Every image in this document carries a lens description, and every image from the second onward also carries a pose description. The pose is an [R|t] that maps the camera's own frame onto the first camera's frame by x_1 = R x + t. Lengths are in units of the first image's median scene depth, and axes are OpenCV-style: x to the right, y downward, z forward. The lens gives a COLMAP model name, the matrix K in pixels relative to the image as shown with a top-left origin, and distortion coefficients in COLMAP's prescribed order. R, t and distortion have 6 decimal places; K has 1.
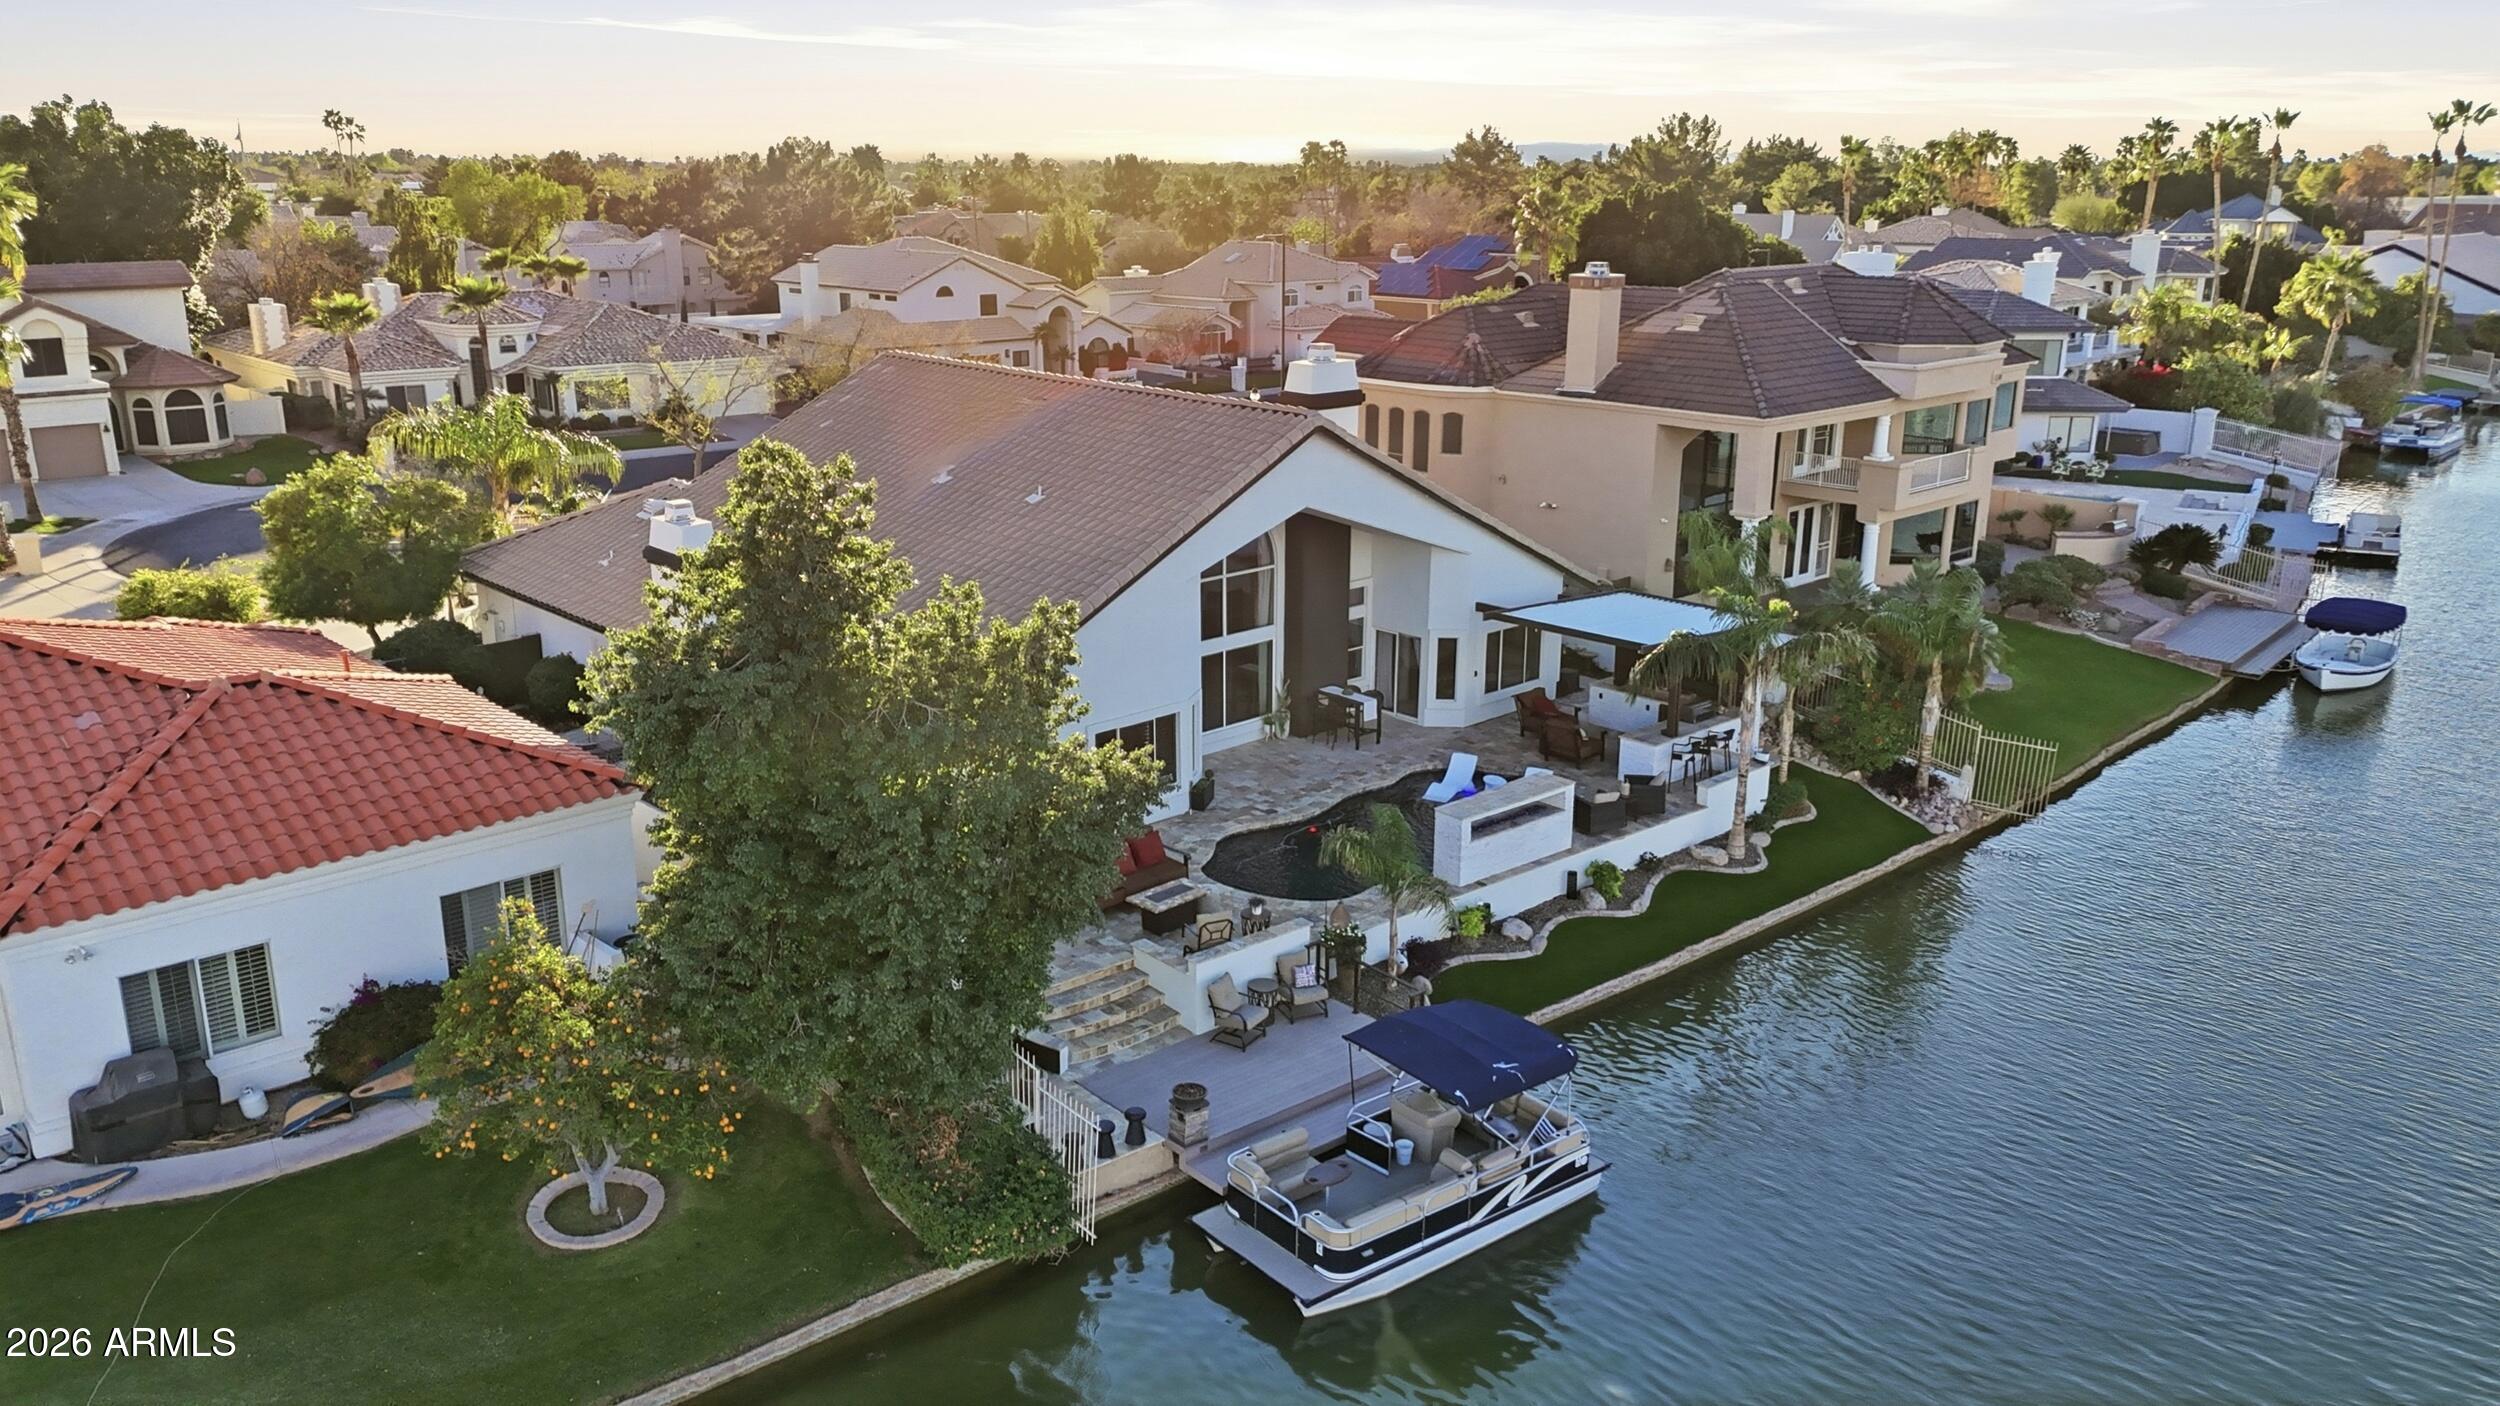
lens RADIAL K [[1830.9, 0, 1250.0], [0, 1830.9, 703.0], [0, 0, 1]] dist [0.101860, -0.111117]
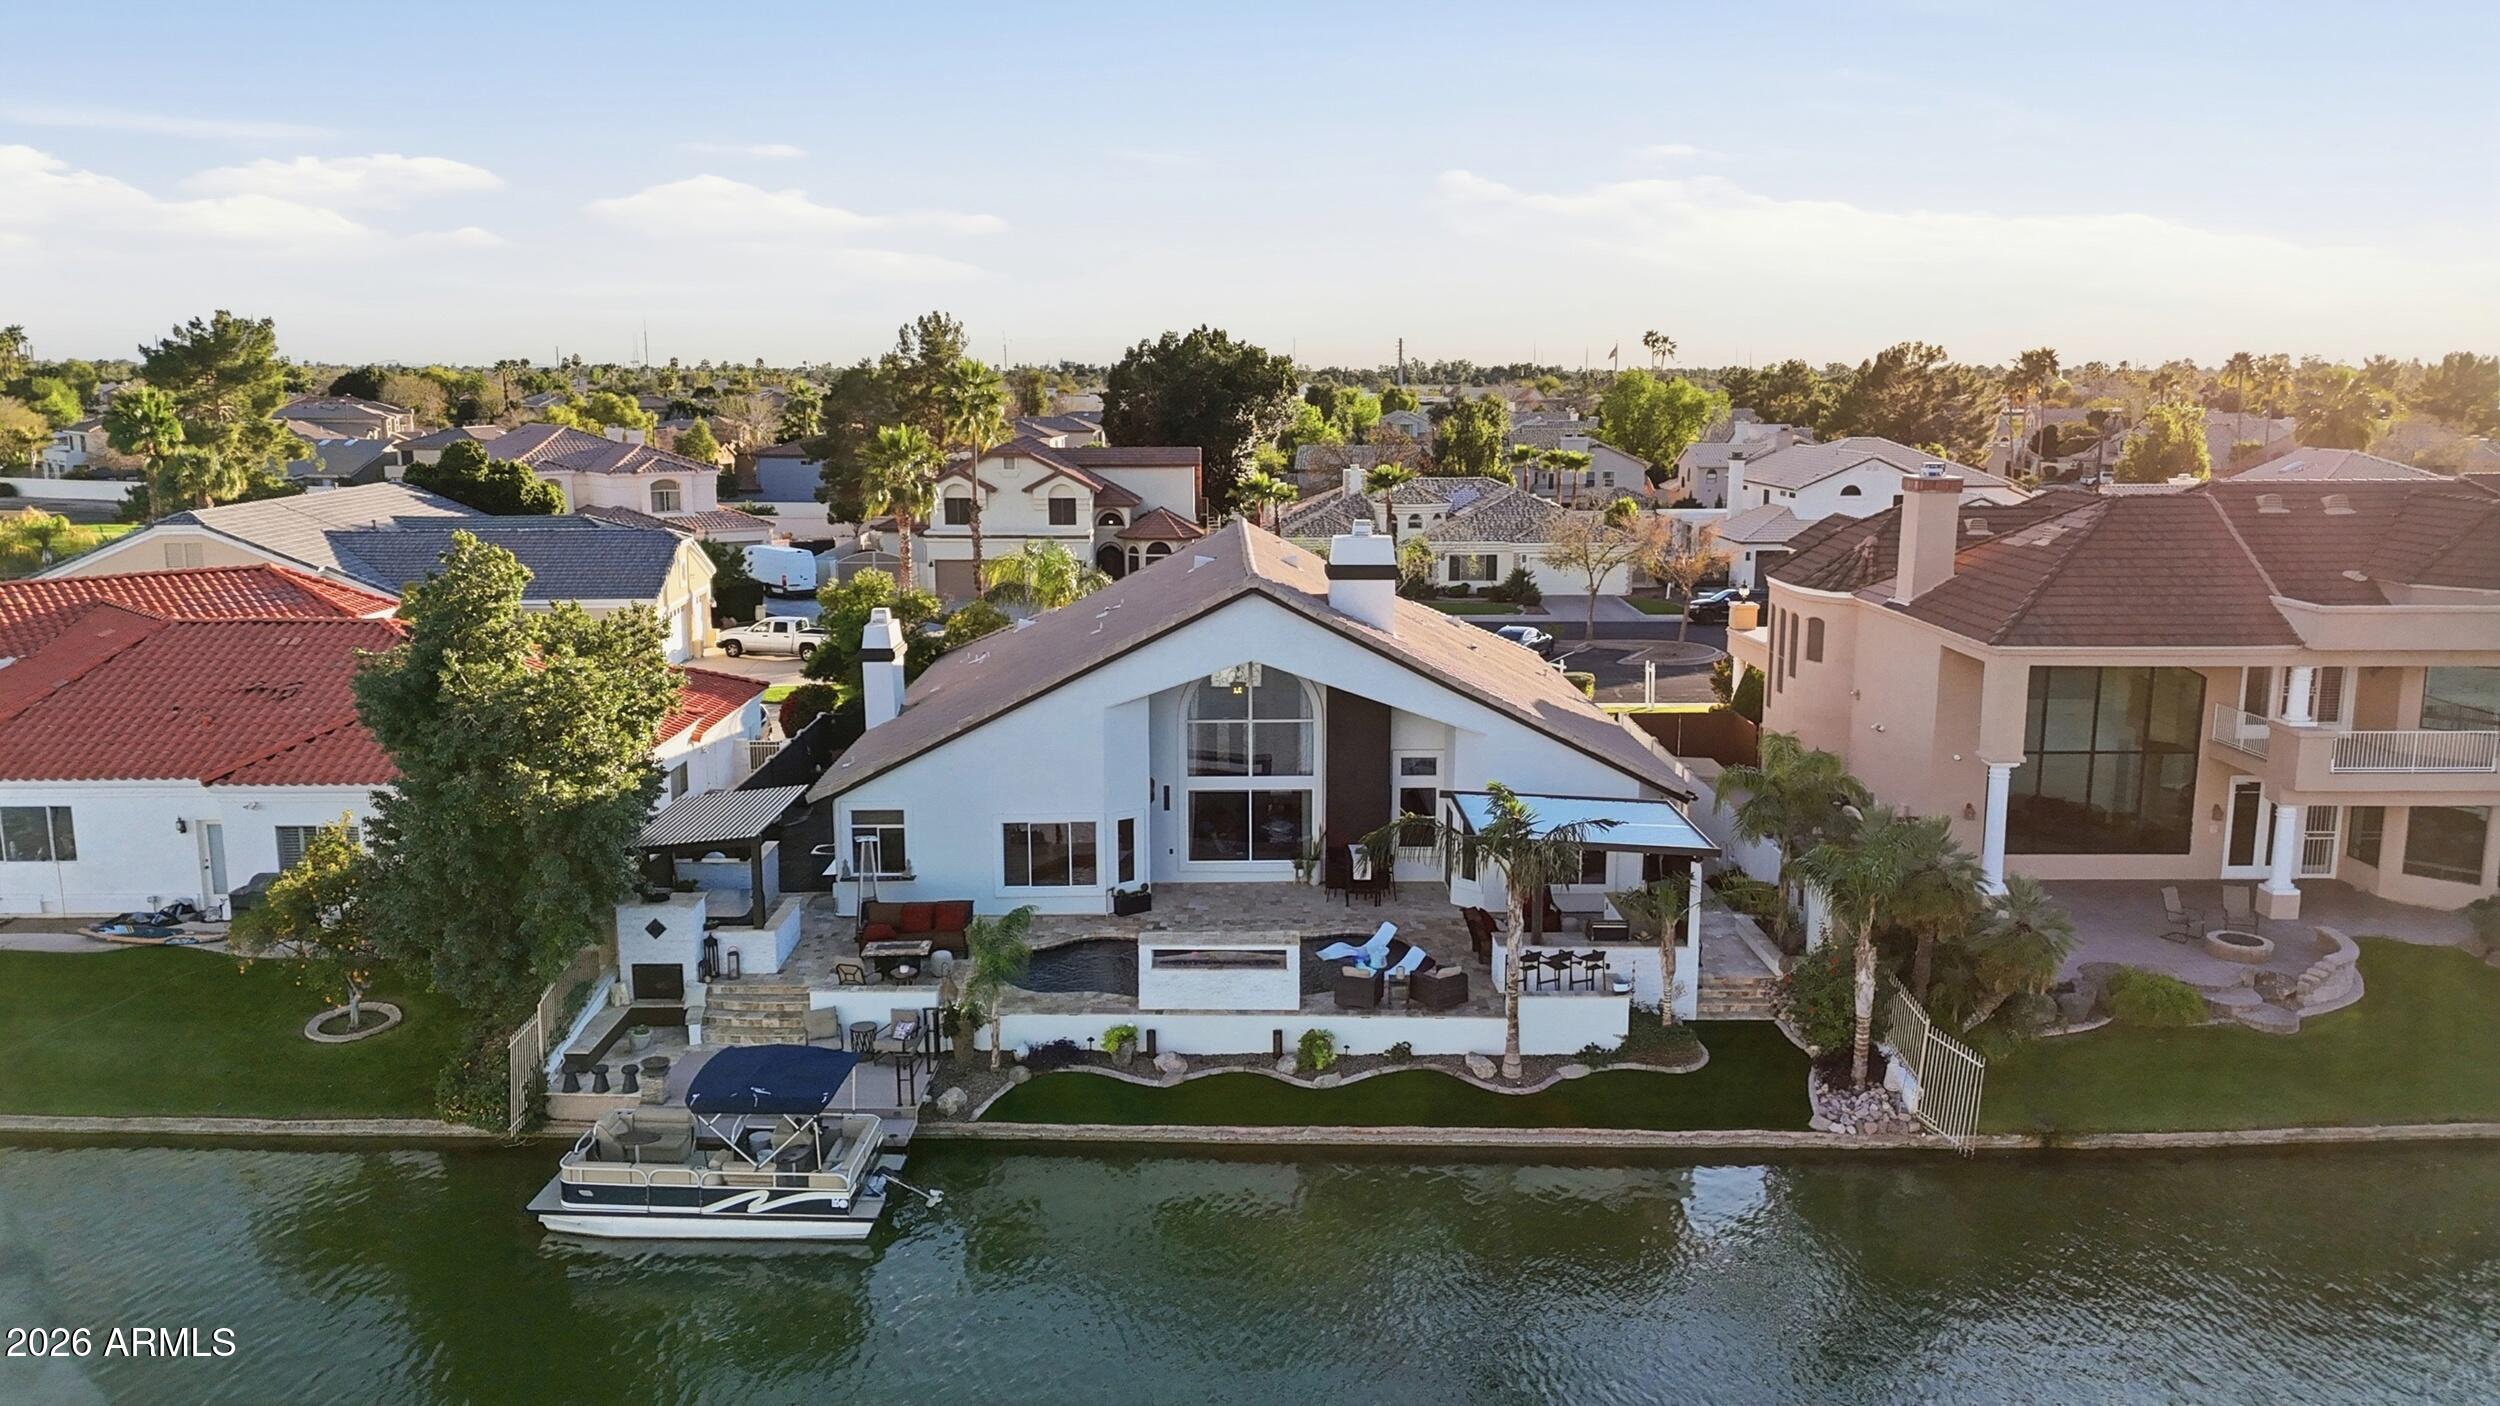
lens RADIAL K [[1853.1, 0, 1243.9], [0, 1853.1, 689.1], [0, 0, 1]] dist [0.095063, -0.113732]
pose [[0.738401, 0.110130, -0.665309, 0.712509], [-0.186572, 0.981428, -0.044611, -0.038055], [0.648039, 0.157068, 0.745234, 0.167854]]
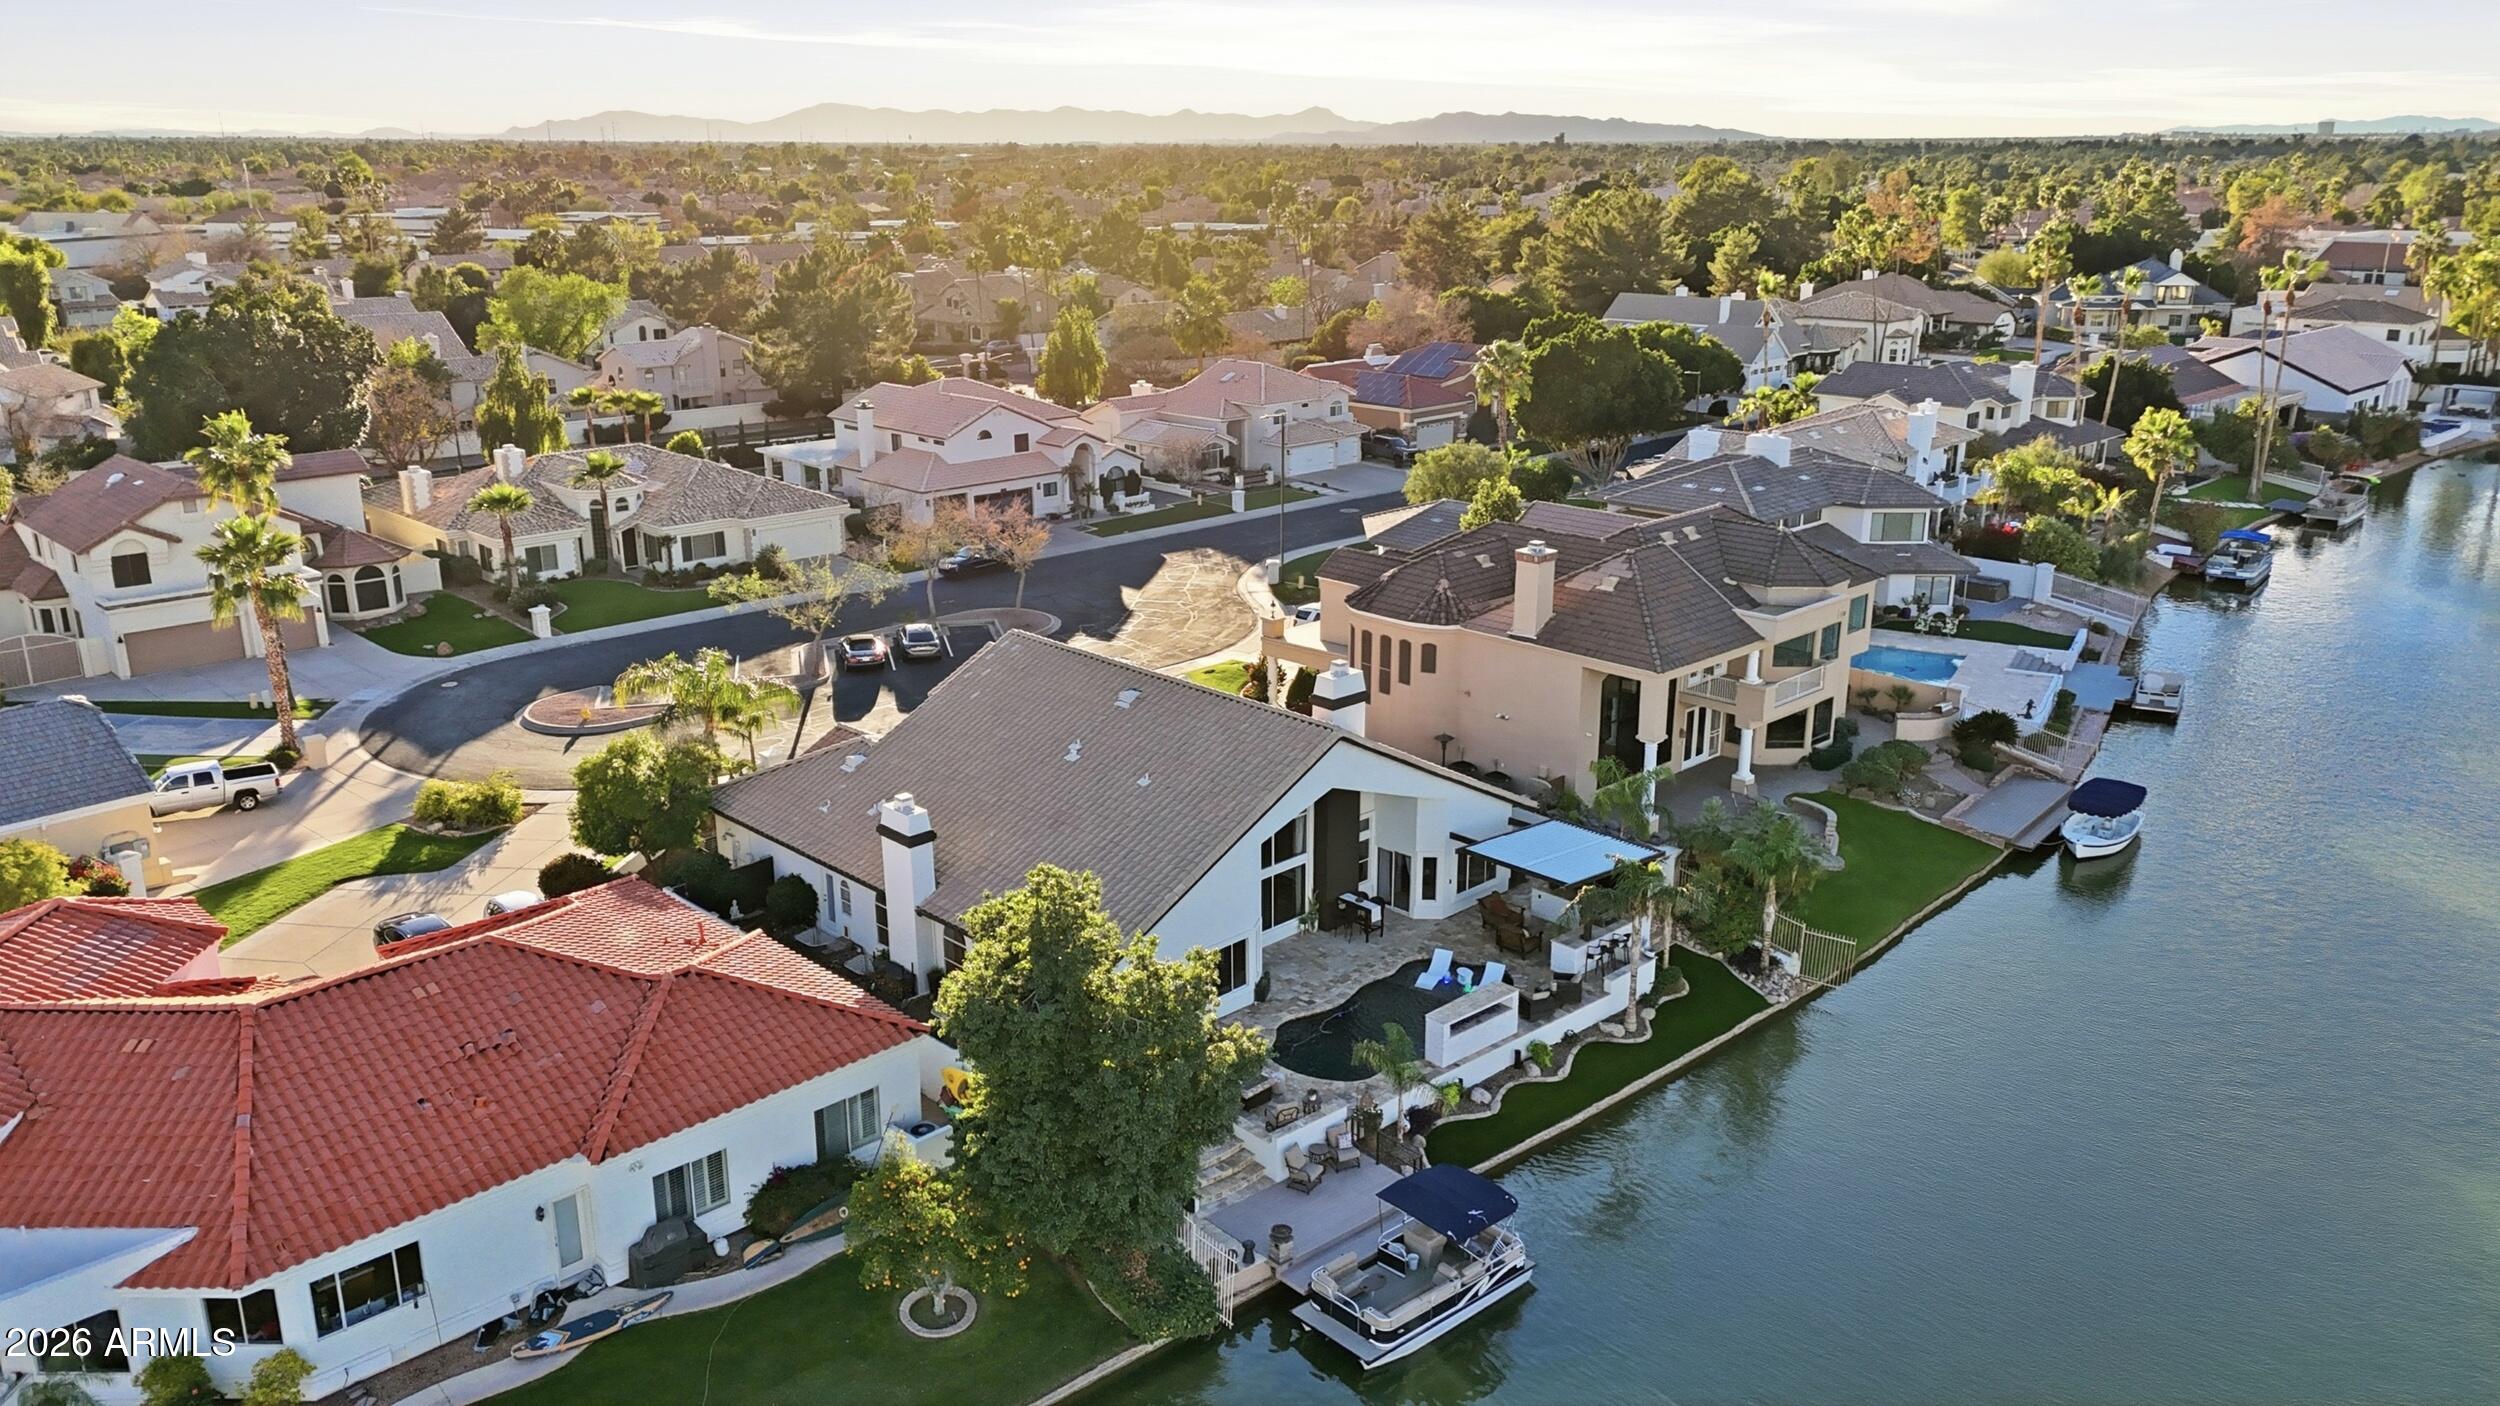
lens RADIAL K [[1833.5, 0, 1250.0], [0, 1833.5, 703.0], [0, 0, 1]] dist [0.132562, -0.244864]
pose [[0.999799, -0.010109, 0.017326, -0.055105], [0.009866, 0.999853, 0.014029, -0.183319], [-0.017465, -0.013855, 0.999751, -0.417601]]
